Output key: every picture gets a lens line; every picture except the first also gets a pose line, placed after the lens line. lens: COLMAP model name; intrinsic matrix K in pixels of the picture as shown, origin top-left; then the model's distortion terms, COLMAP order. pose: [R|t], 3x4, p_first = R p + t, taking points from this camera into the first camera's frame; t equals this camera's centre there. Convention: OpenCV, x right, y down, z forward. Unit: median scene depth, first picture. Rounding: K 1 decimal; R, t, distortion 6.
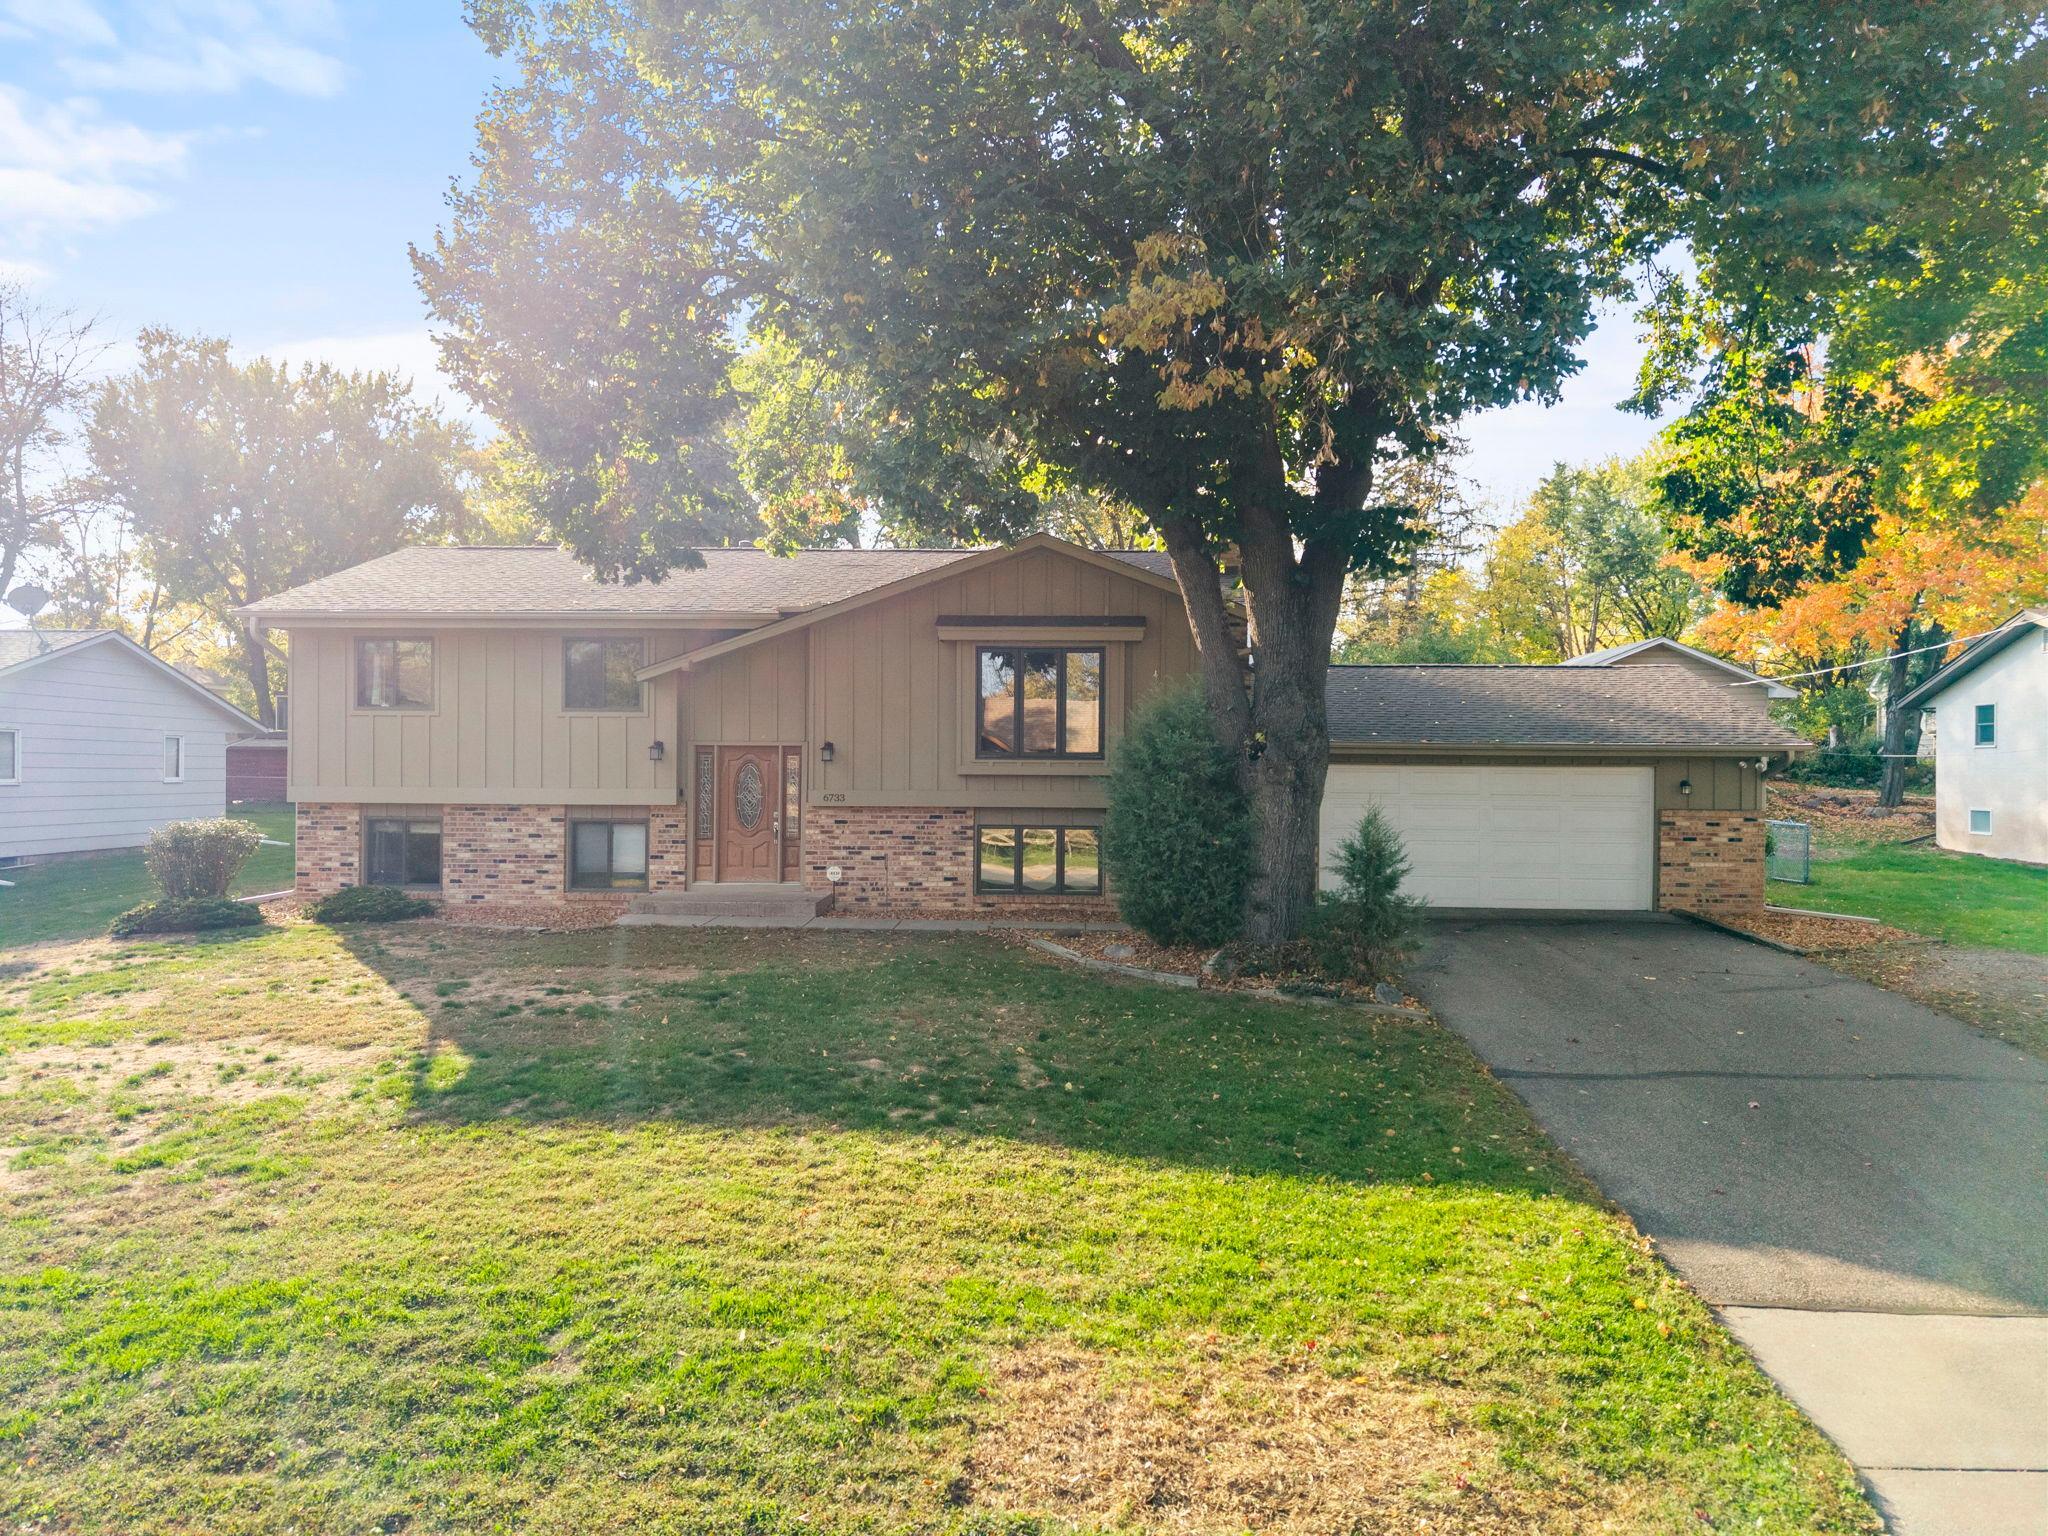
lens RADIAL K [[1365.9, 0, 1028.6], [0, 1365.9, 765.0], [0, 0, 1]] dist [0.046516, -0.060405]
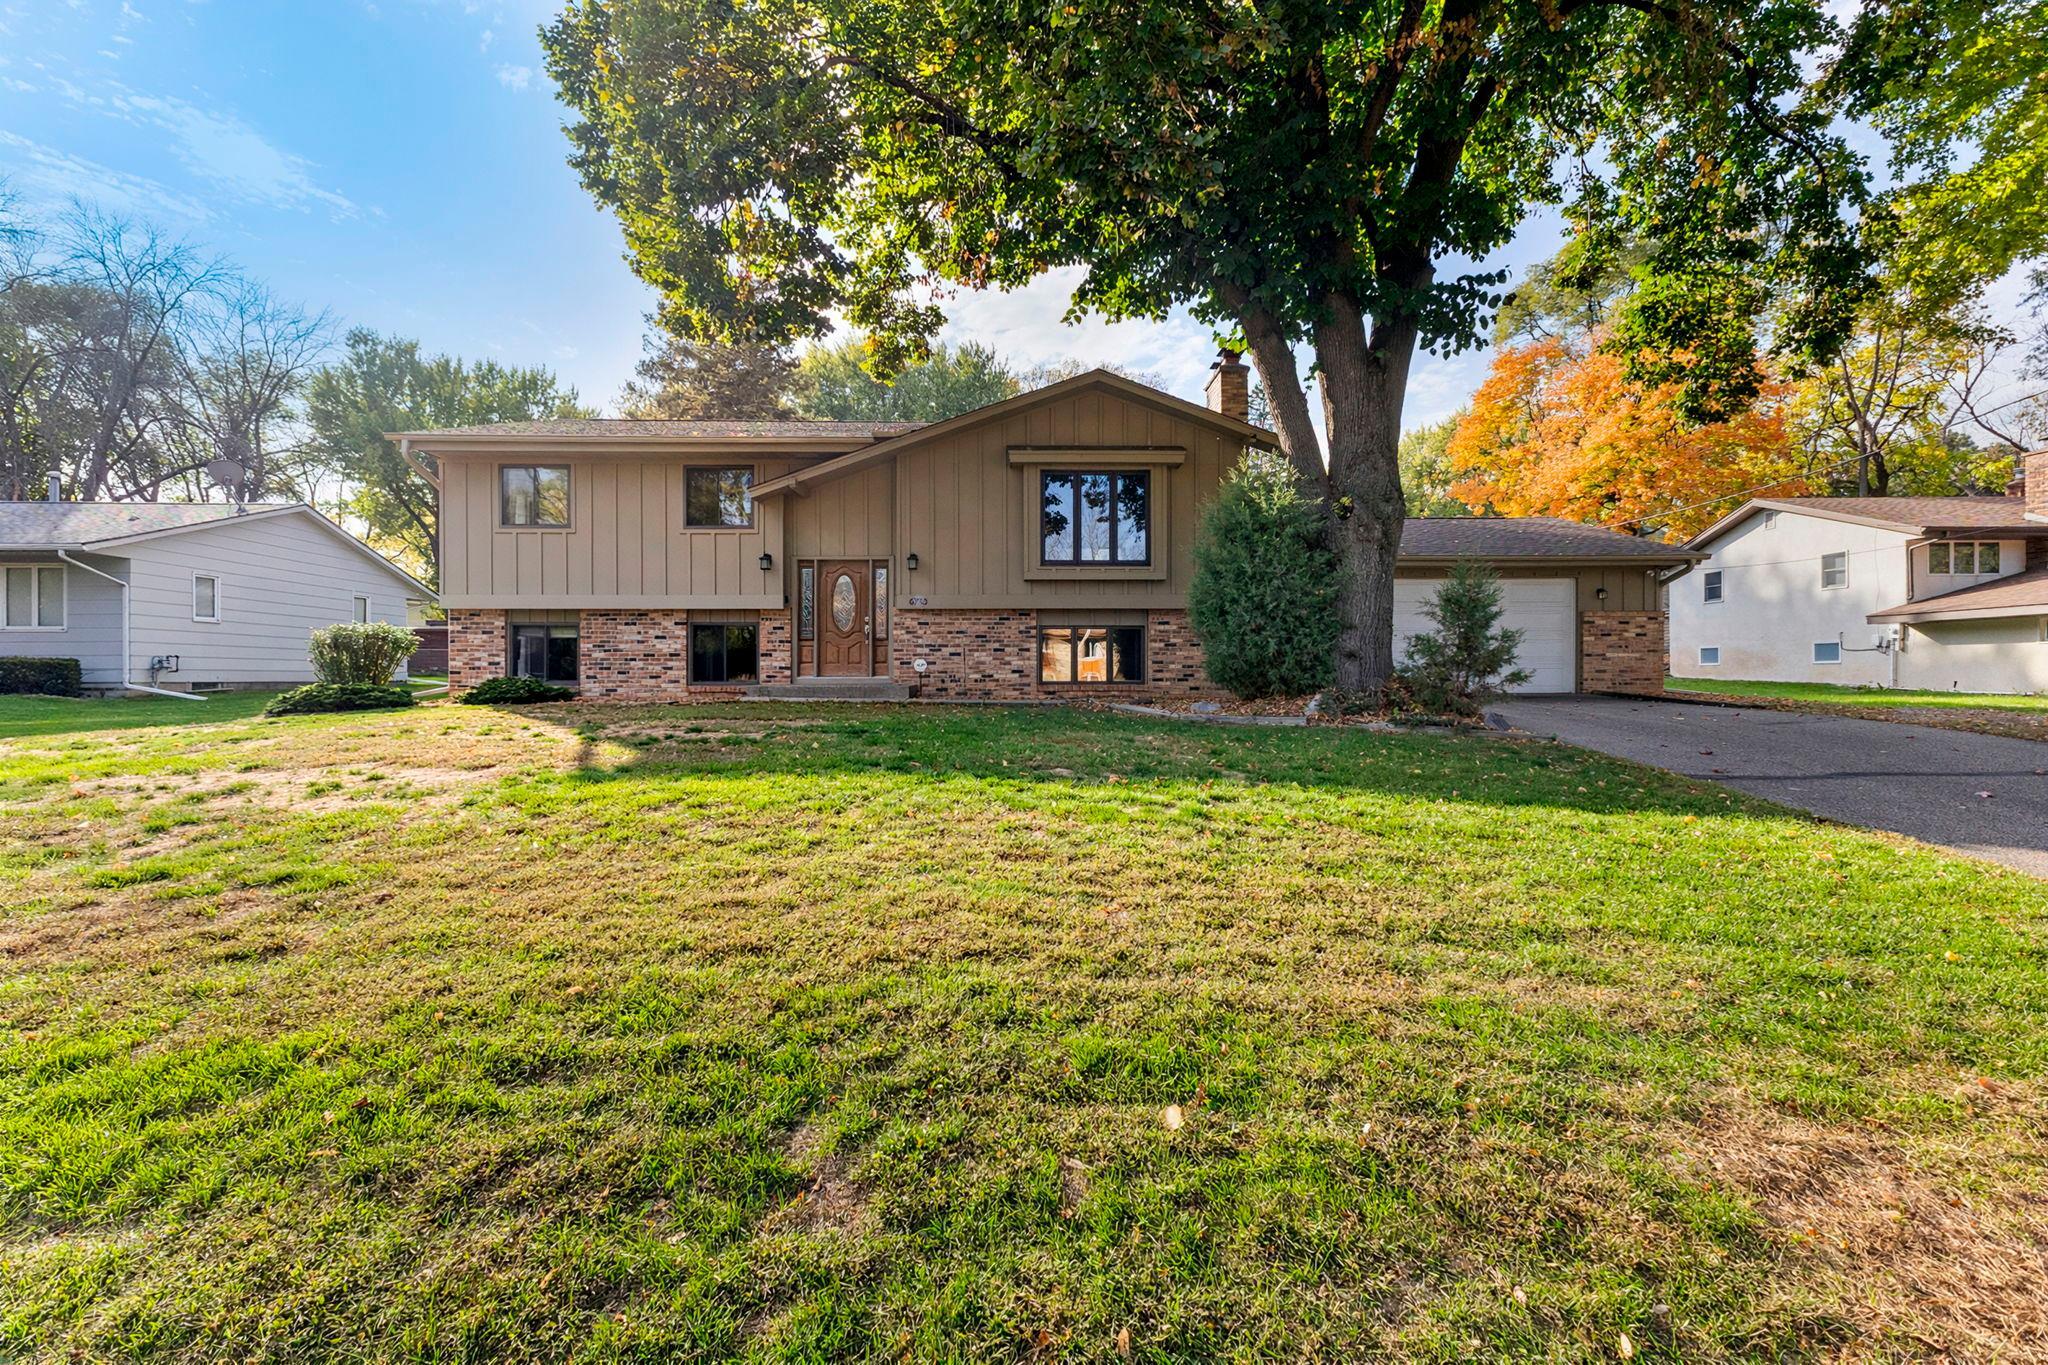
lens RADIAL K [[880.1, 0, 1024.0], [0, 880.1, 682.5], [0, 0, 1]] dist [0.004575, -0.000140]
pose [[0.998089, -0.010514, 0.060894, -0.225801], [0.010031, 0.999916, 0.008226, 0.200321], [-0.060975, -0.007600, 0.998110, 0.544934]]
